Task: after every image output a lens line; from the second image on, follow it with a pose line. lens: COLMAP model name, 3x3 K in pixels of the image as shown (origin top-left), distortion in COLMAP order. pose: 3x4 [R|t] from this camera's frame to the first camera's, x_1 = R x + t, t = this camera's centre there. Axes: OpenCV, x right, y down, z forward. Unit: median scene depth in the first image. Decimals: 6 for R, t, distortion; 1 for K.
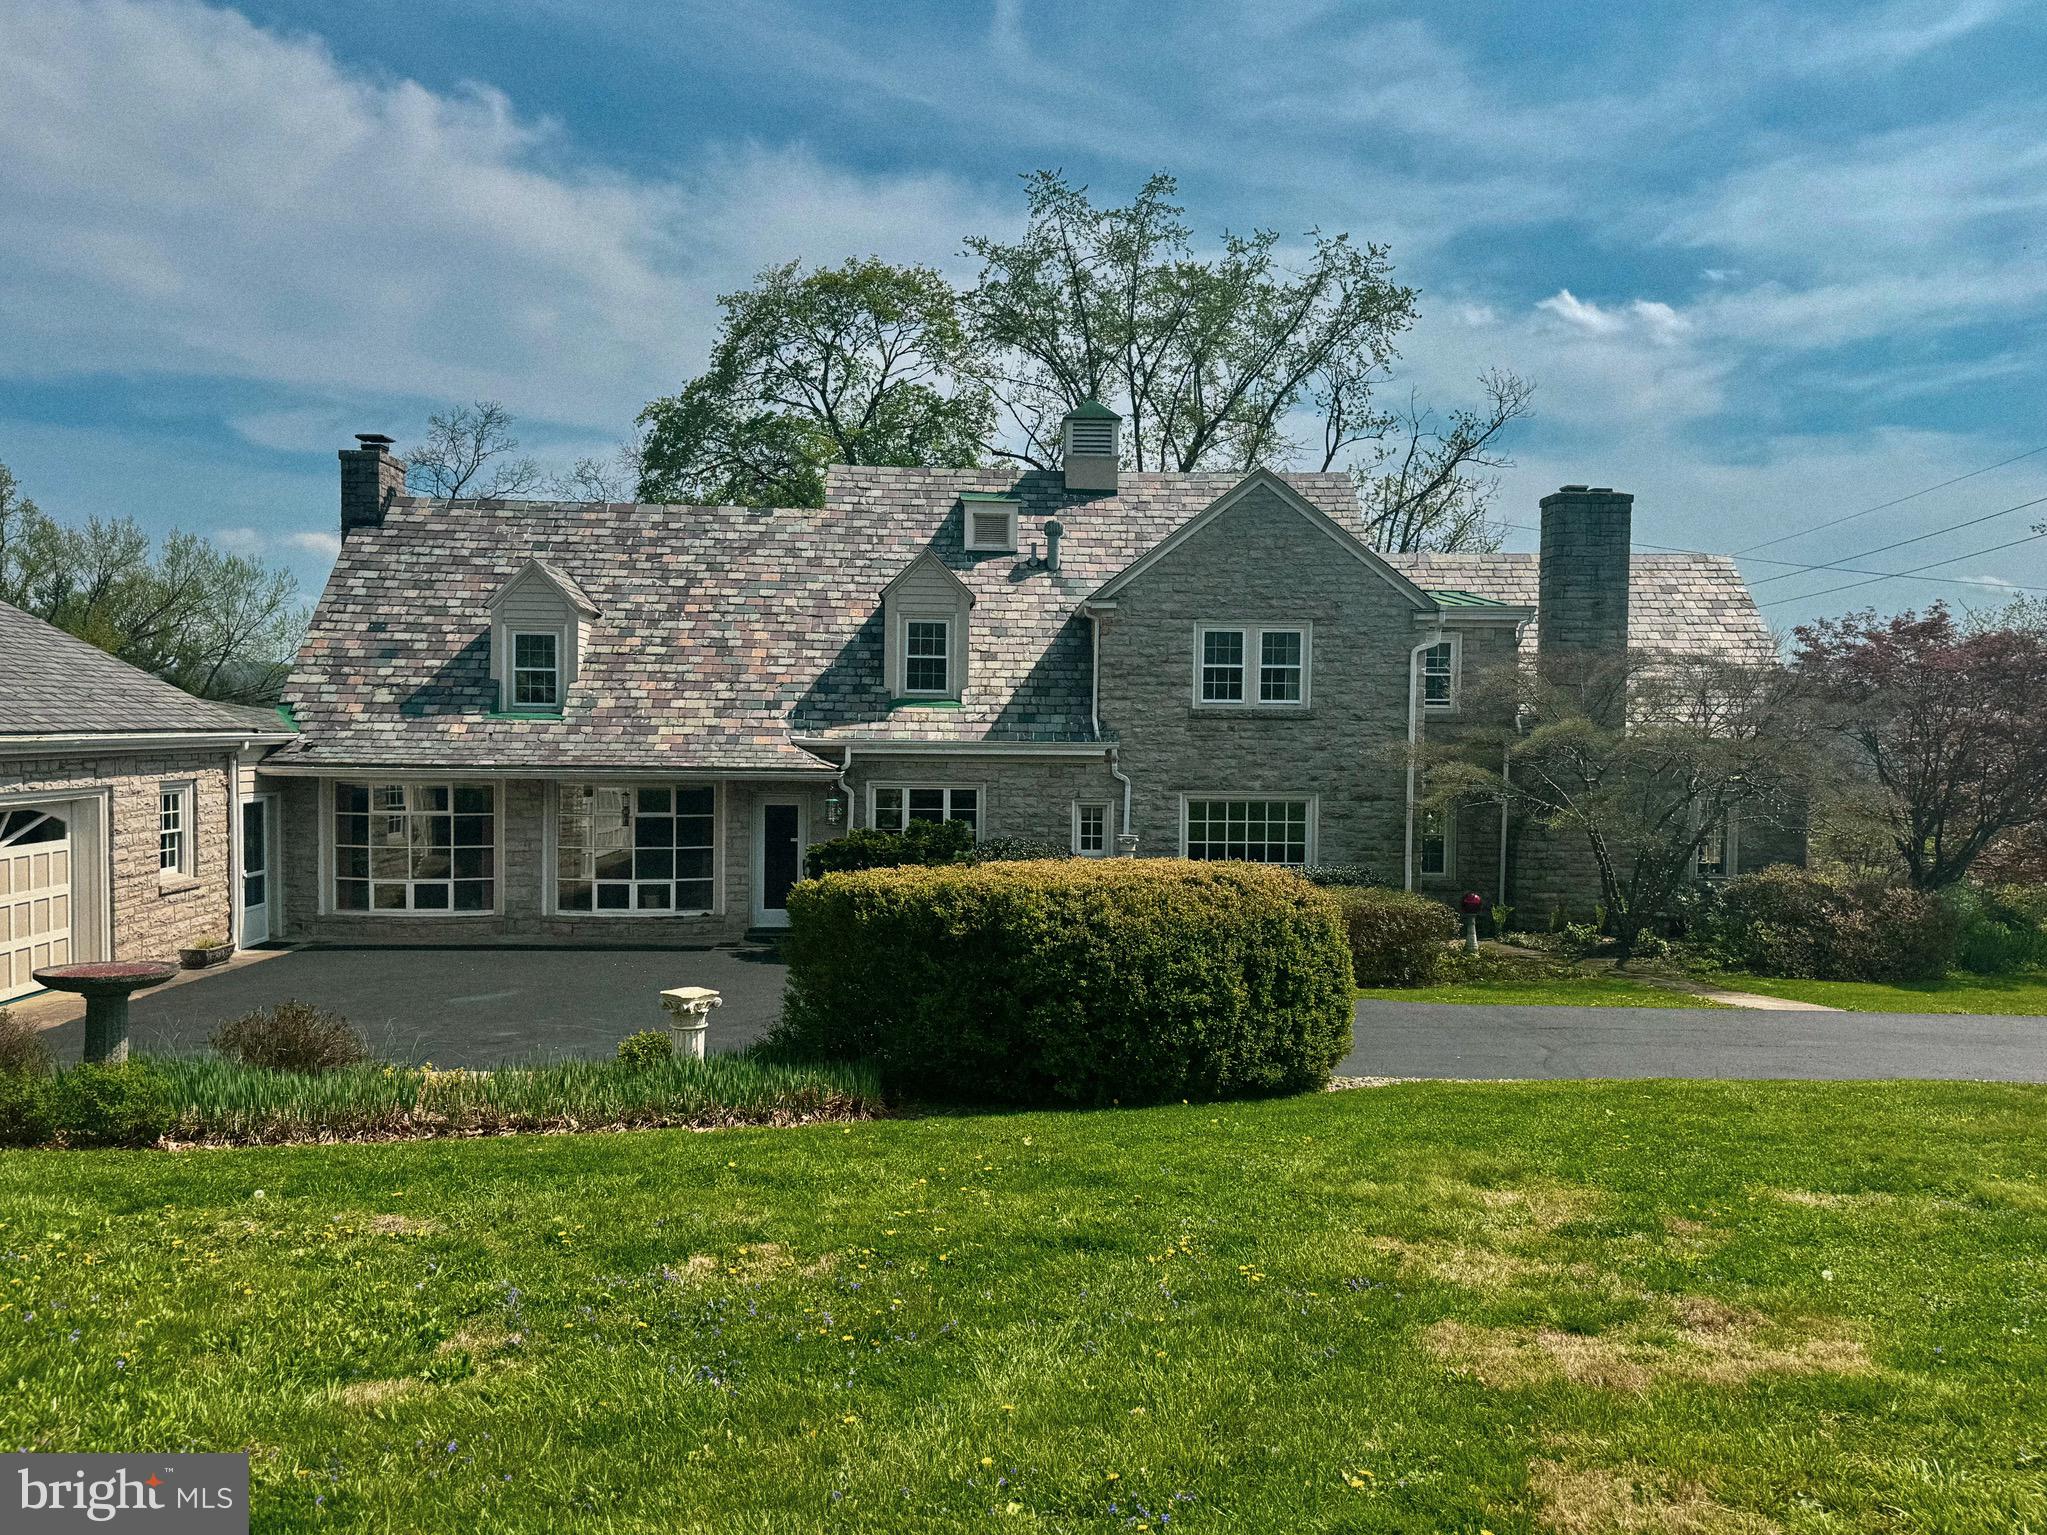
lens RADIAL K [[1441.9, 0, 1023.5], [0, 1441.9, 767.5], [0, 0, 1]] dist [0.108792, -0.003430]
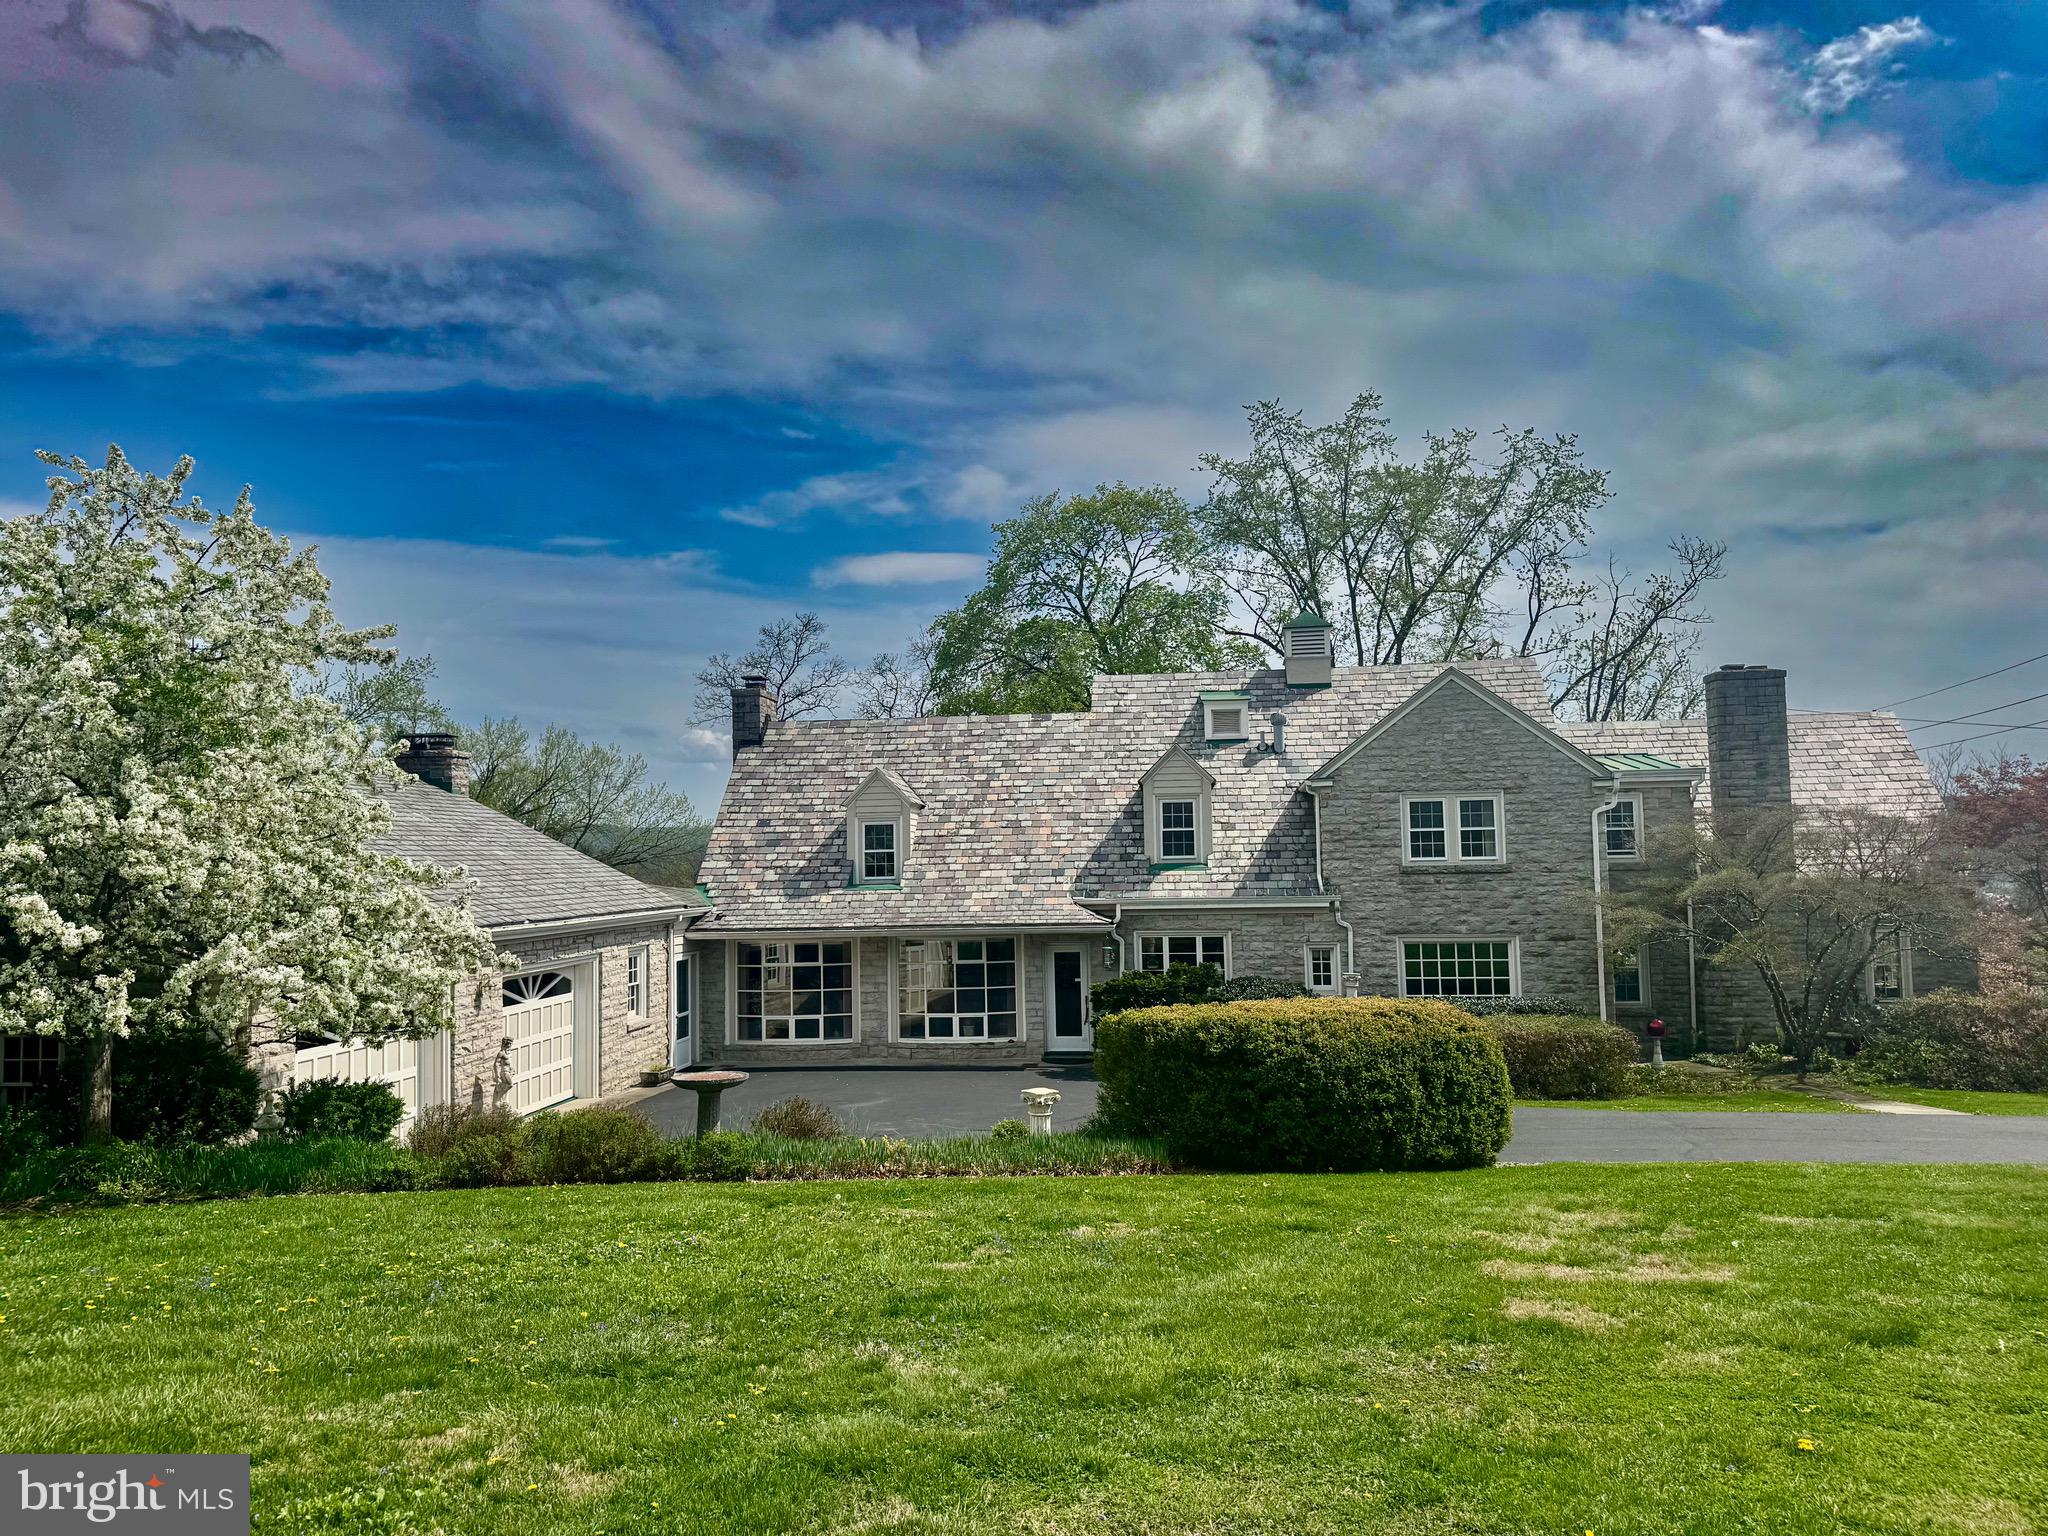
lens RADIAL K [[1435.9, 0, 1024.0], [0, 1435.9, 768.0], [0, 0, 1]] dist [0.194236, -0.349309]
pose [[0.985454, -0.042586, -0.164521, 0.008759], [0.028199, 0.995649, -0.088816, -0.023120], [0.167587, 0.082885, 0.982367, -0.250042]]
